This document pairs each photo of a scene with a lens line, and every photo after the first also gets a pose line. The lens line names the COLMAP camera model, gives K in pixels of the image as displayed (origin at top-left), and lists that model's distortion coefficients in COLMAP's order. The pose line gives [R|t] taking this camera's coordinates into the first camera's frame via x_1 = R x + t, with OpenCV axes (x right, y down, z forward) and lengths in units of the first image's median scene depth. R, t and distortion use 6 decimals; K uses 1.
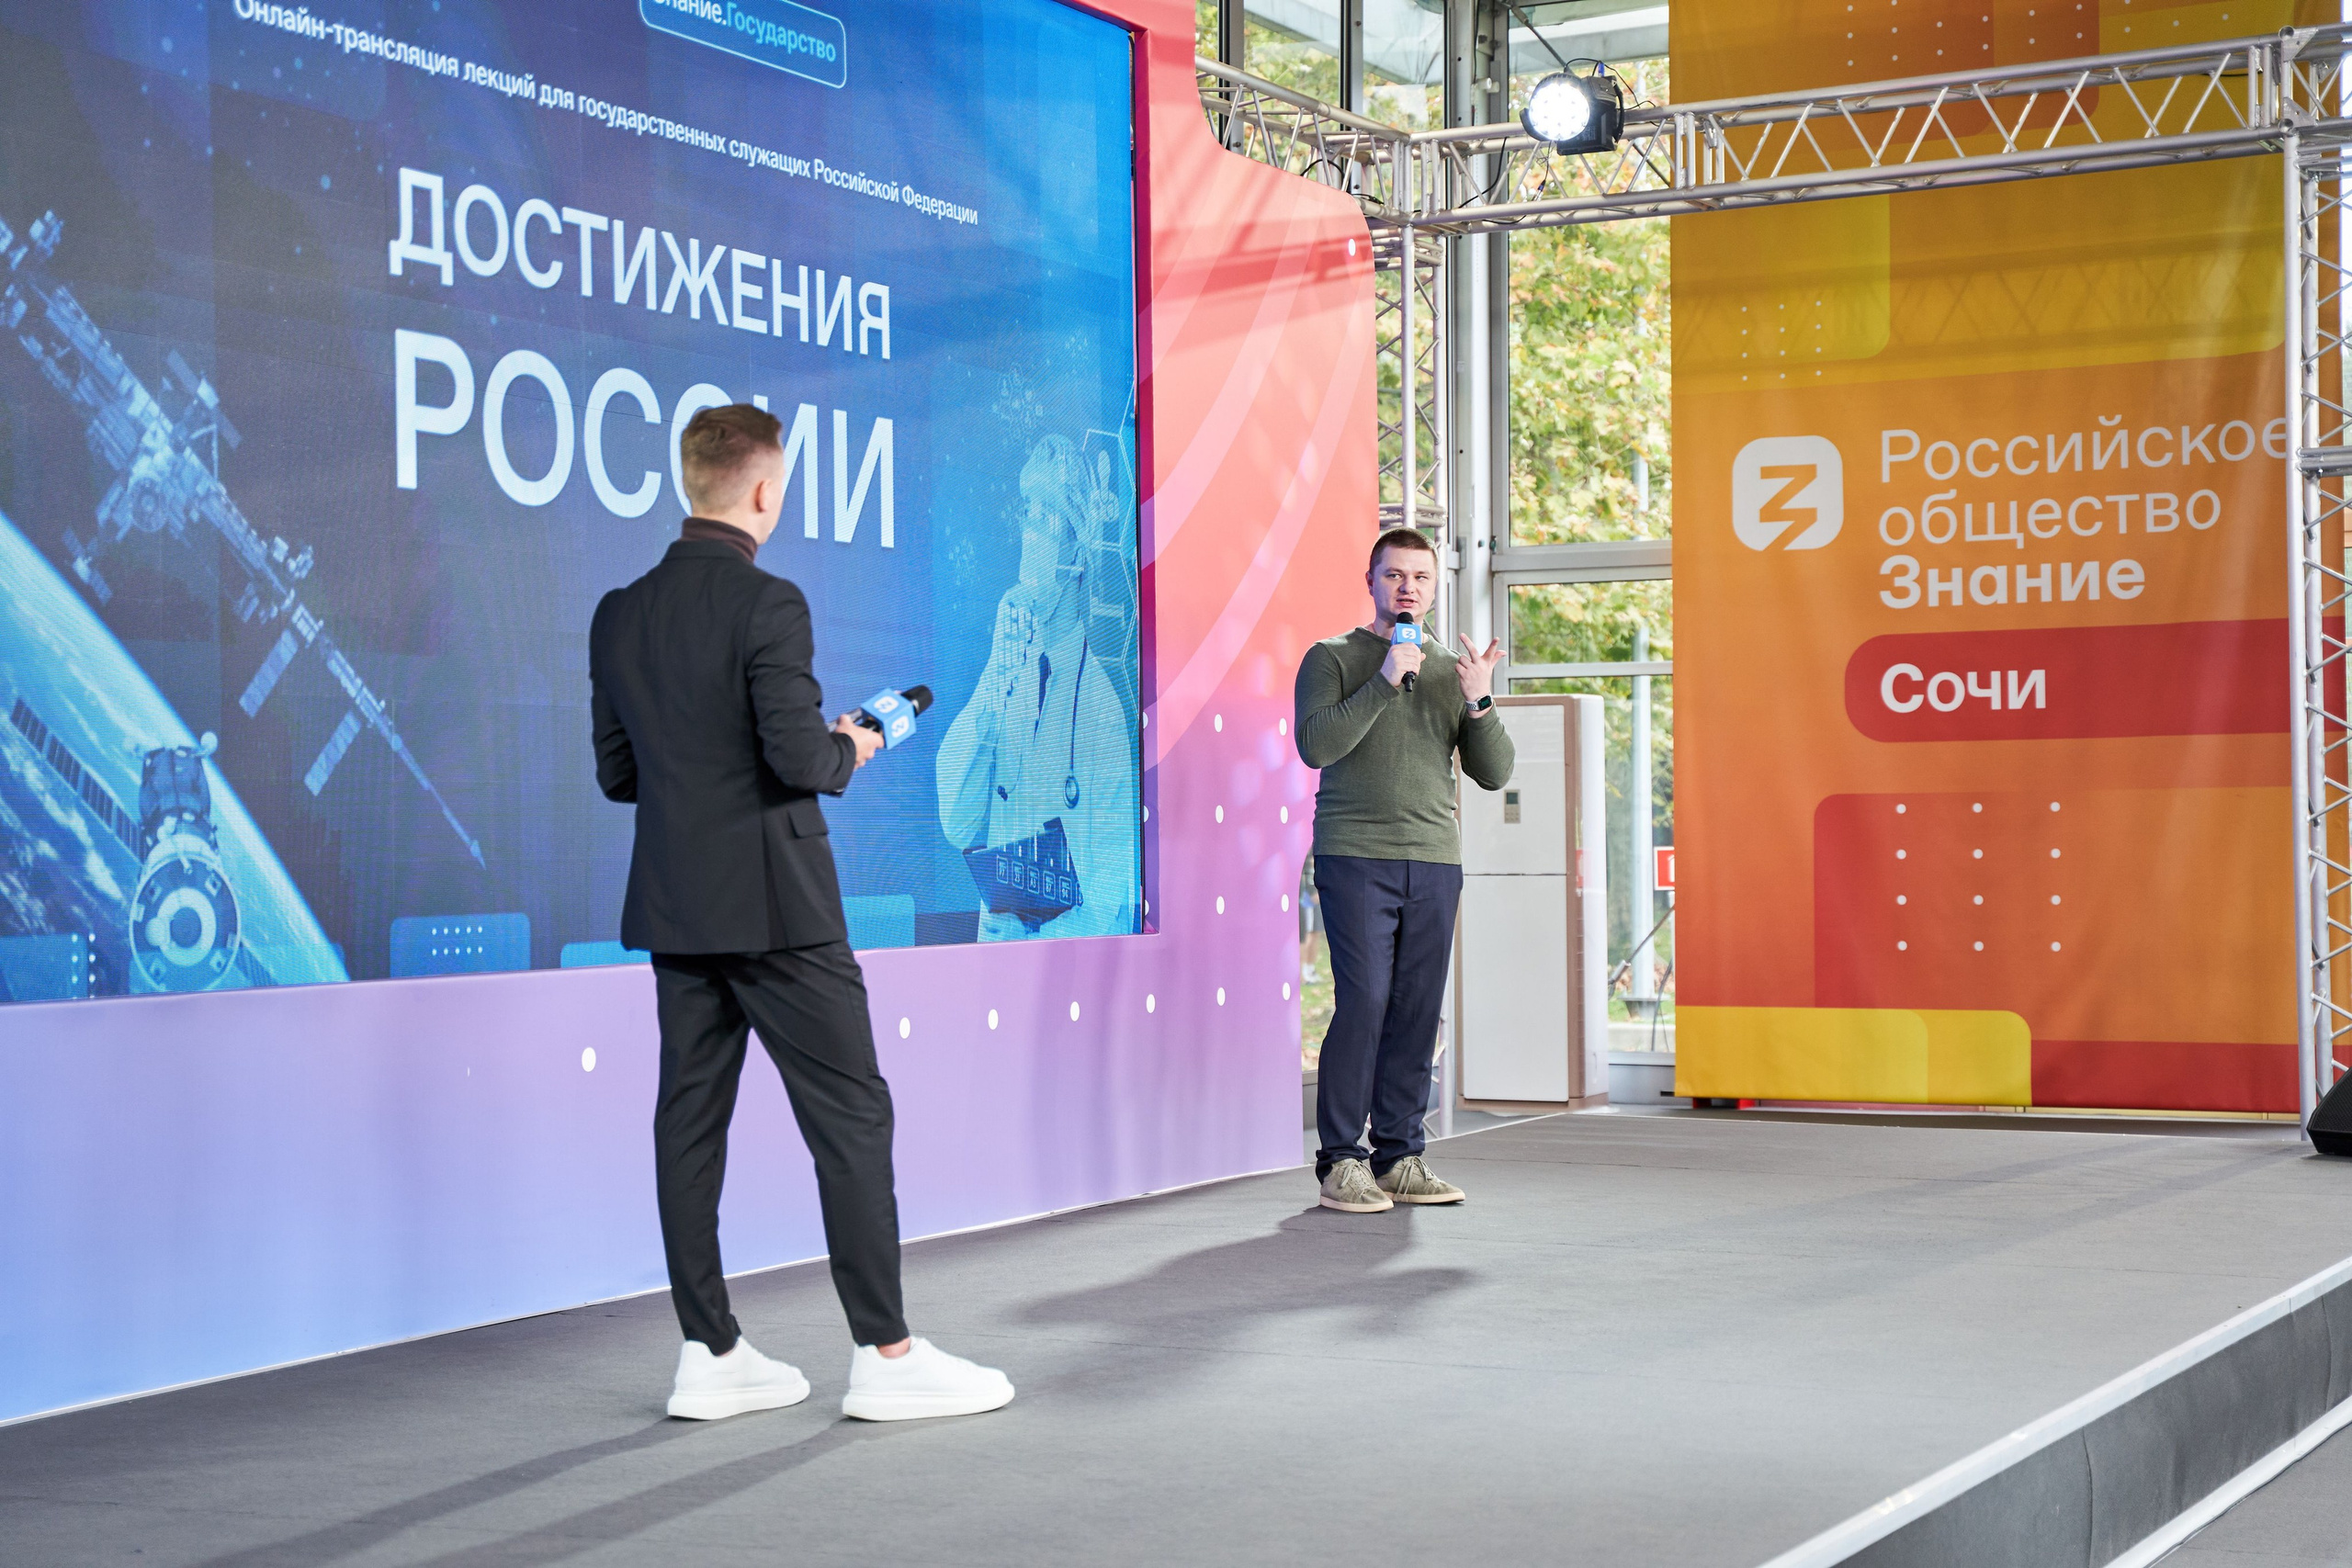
lens RADIAL K [[3788.7, 0, 1169.1], [0, 3788.7, 779.9], [0, 0, 1]] dist [0.154048, 0.204692]
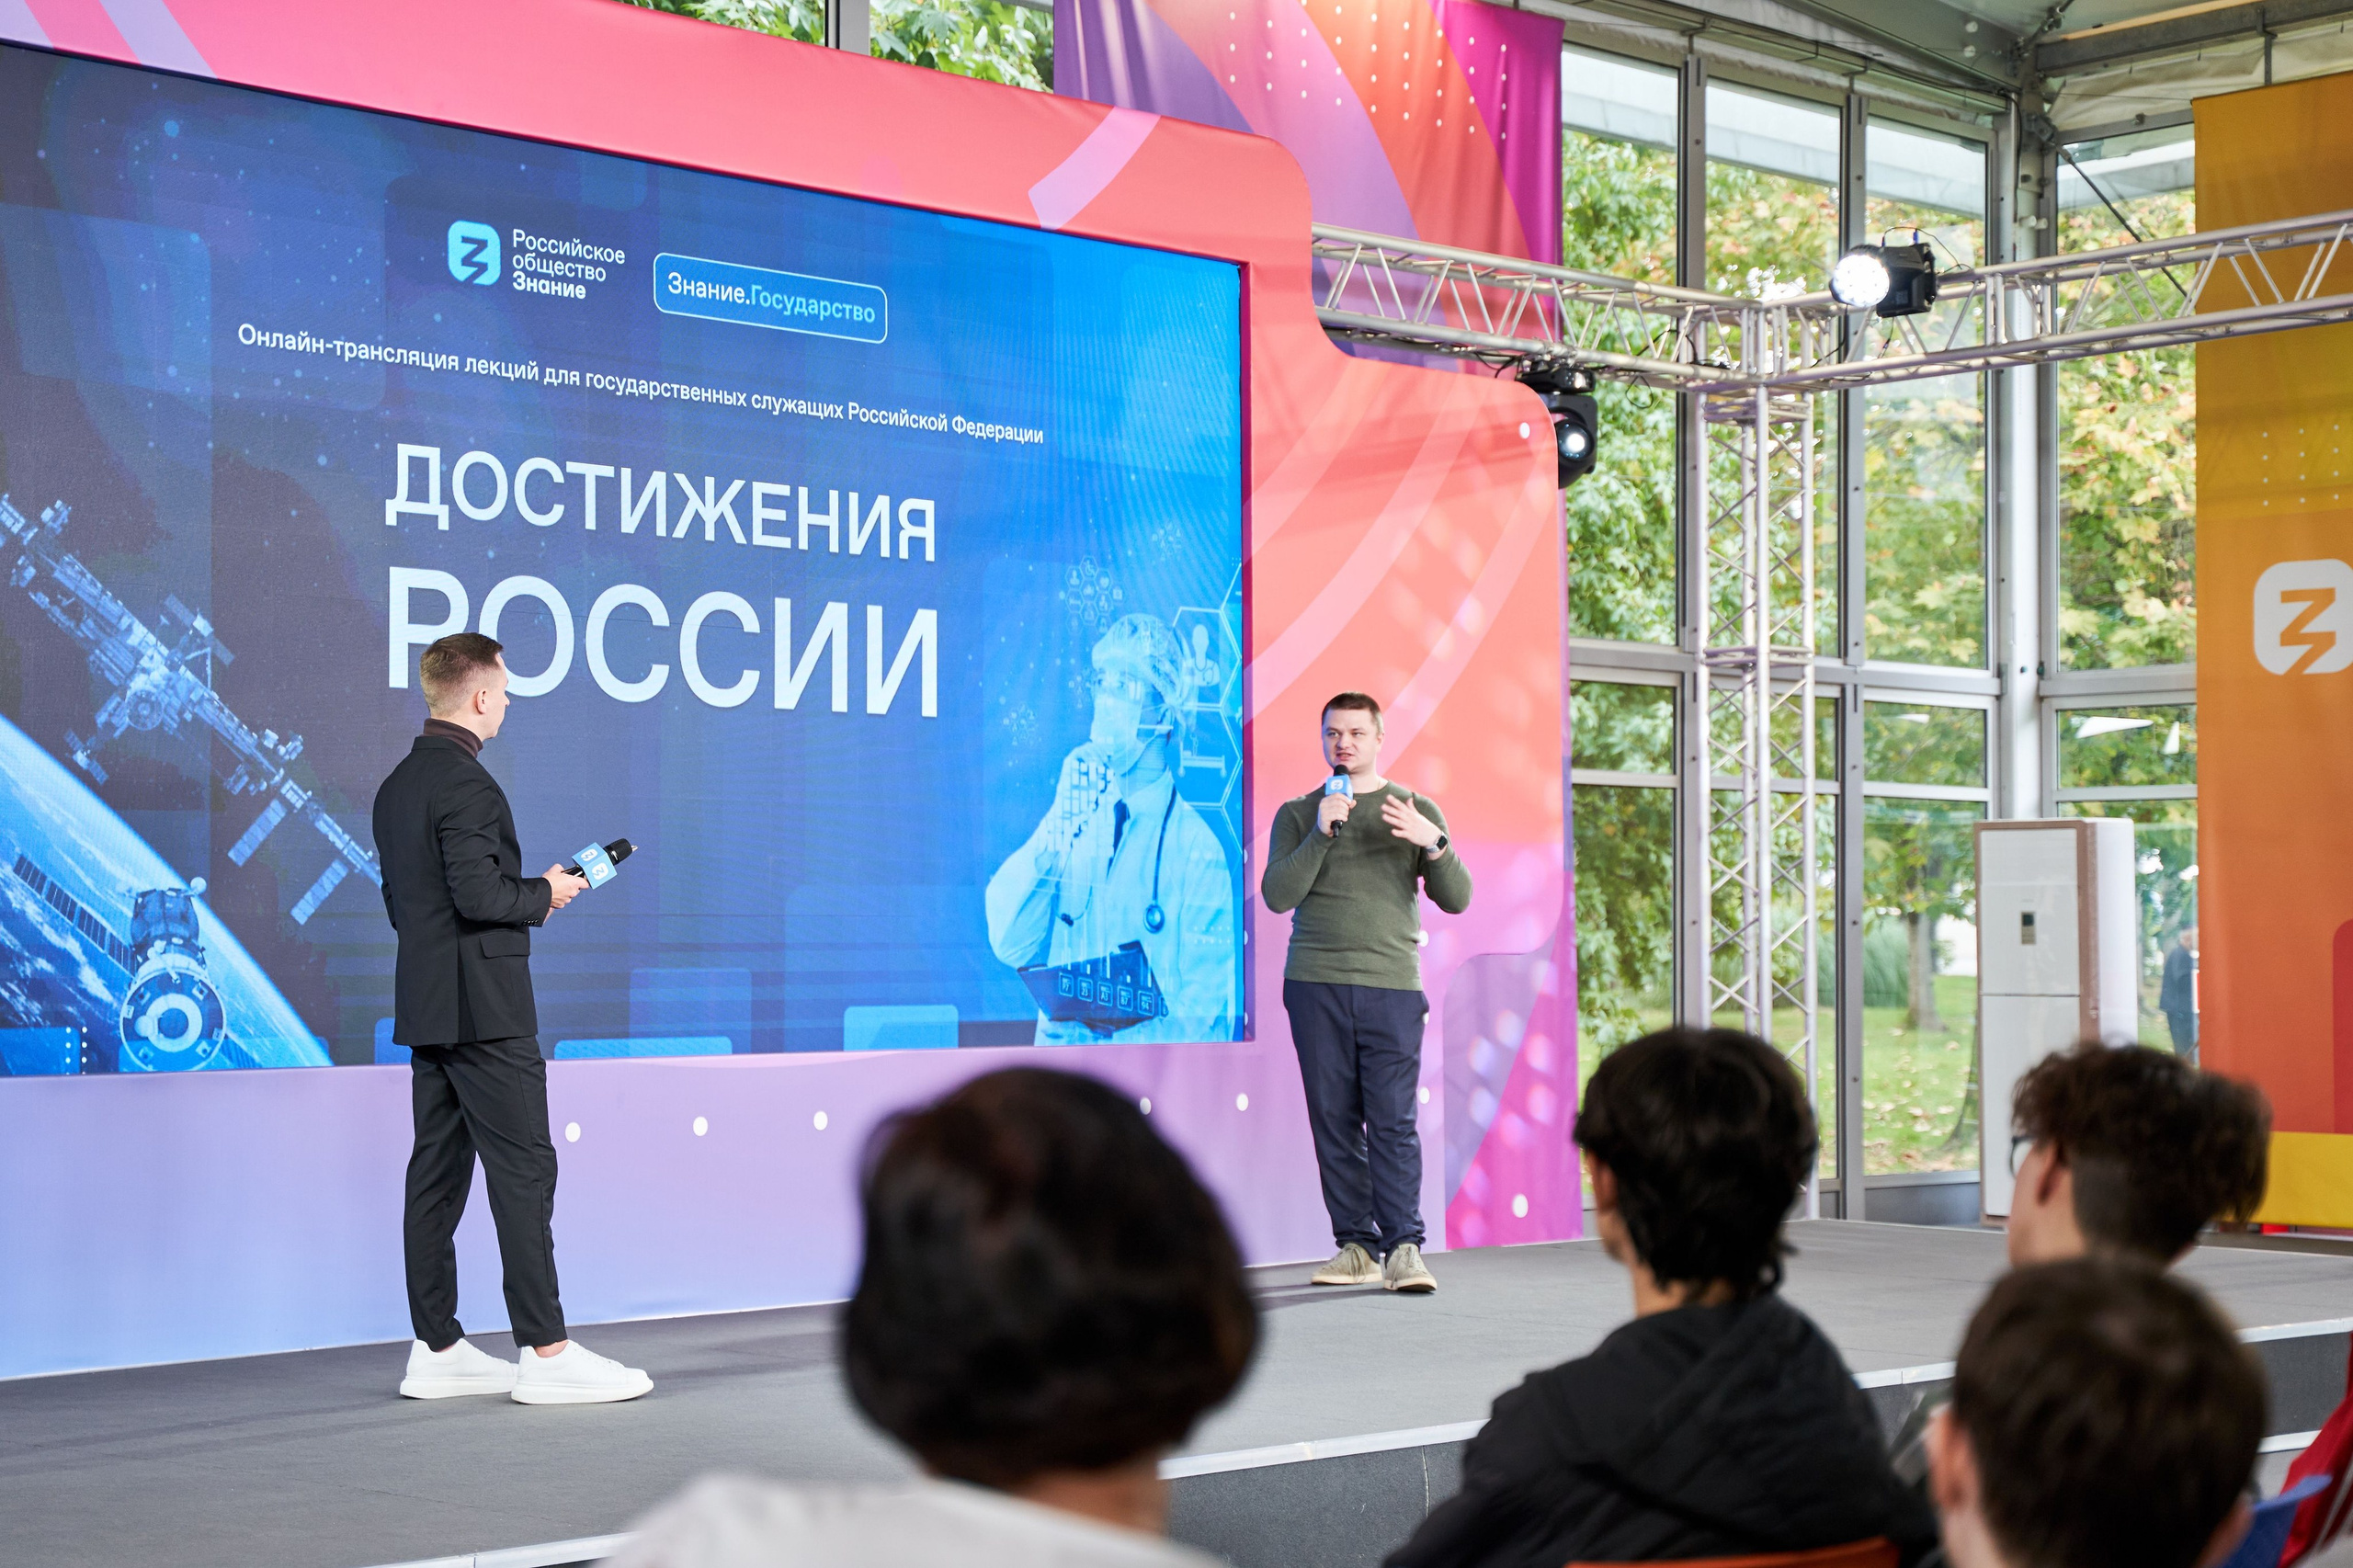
lens RADIAL K [[3948.5, 0, 1176.5], [0, 3948.5, 784.0], [0, 0, 1]] dist [0.162752, 0.100145]
pose [[0.951484, -0.004826, -0.307660, 0.398232], [-0.002904, 0.999692, -0.024663, -0.009255], [0.307684, 0.024360, 0.951177, -0.175846]]
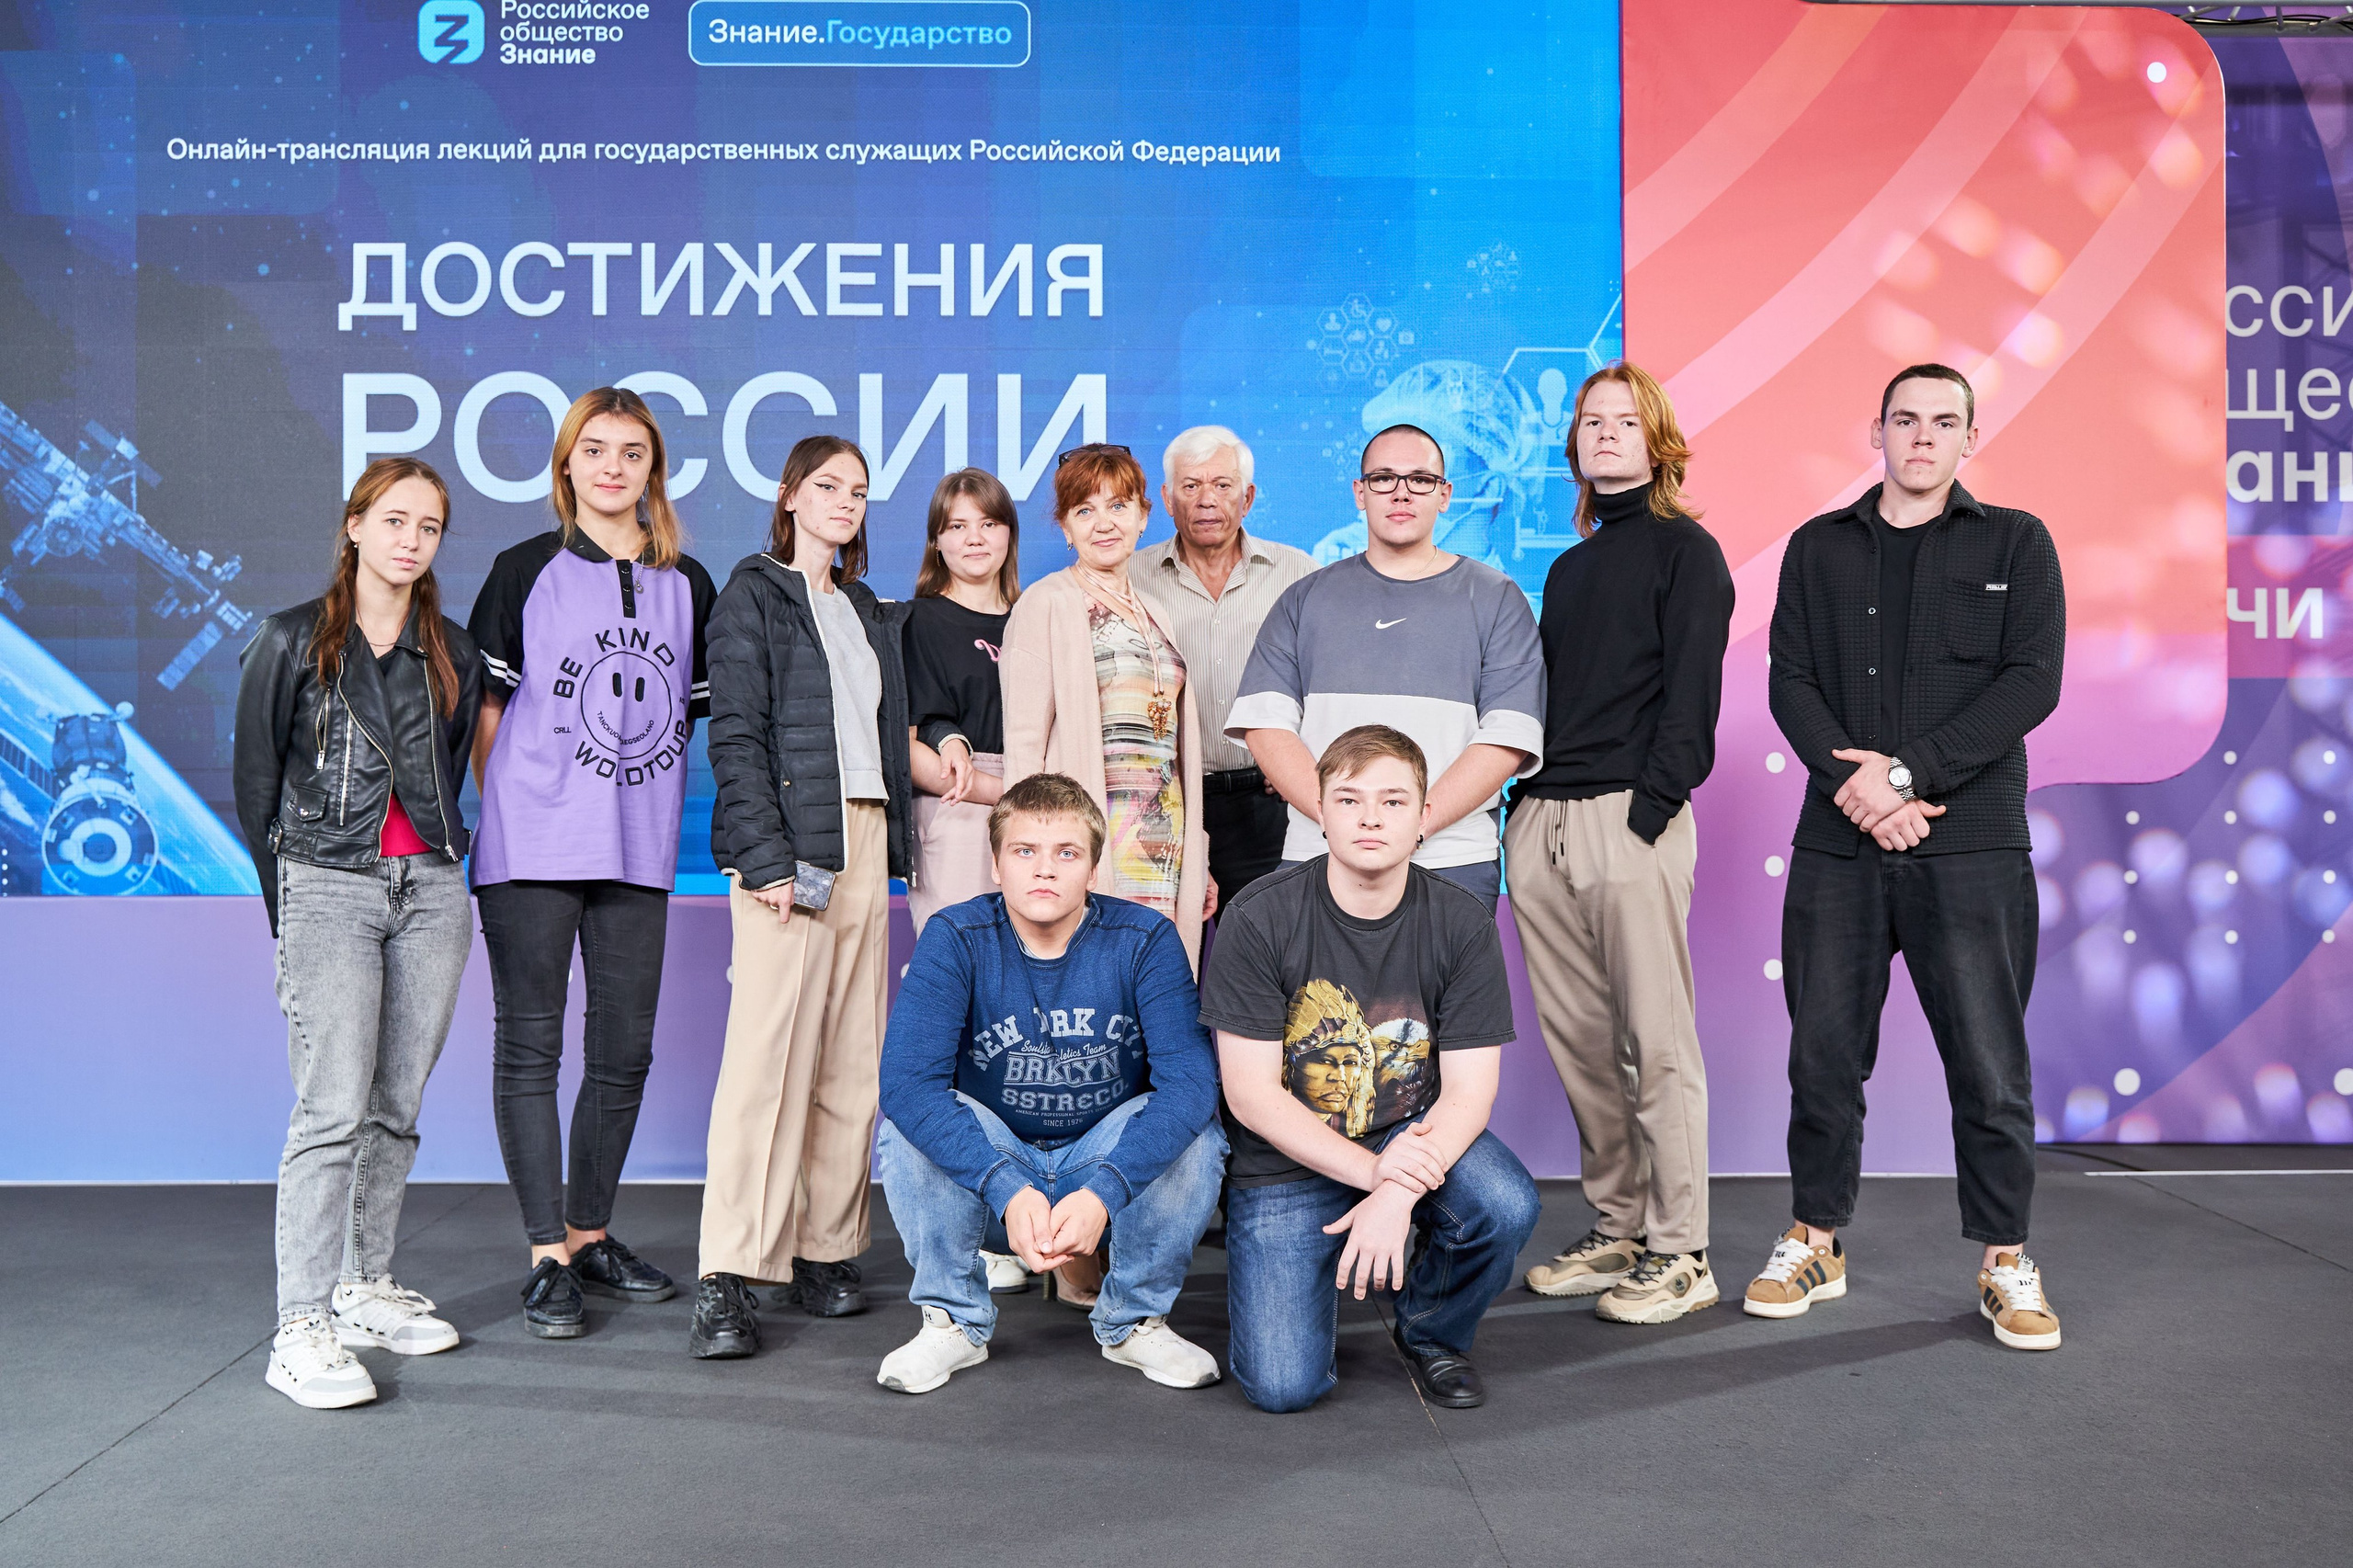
lens RADIAL K [[2171.8, 0, 1184.2], [0, 2171.8, 734.4], [0, 0, 1]] dist [-0.062408, 0.081903]
pose [[0.481314, 0.018849, -0.876346, 0.461559], [0.008395, 0.999624, 0.026111, -0.014001], [0.876508, -0.019924, 0.480974, 0.760653]]
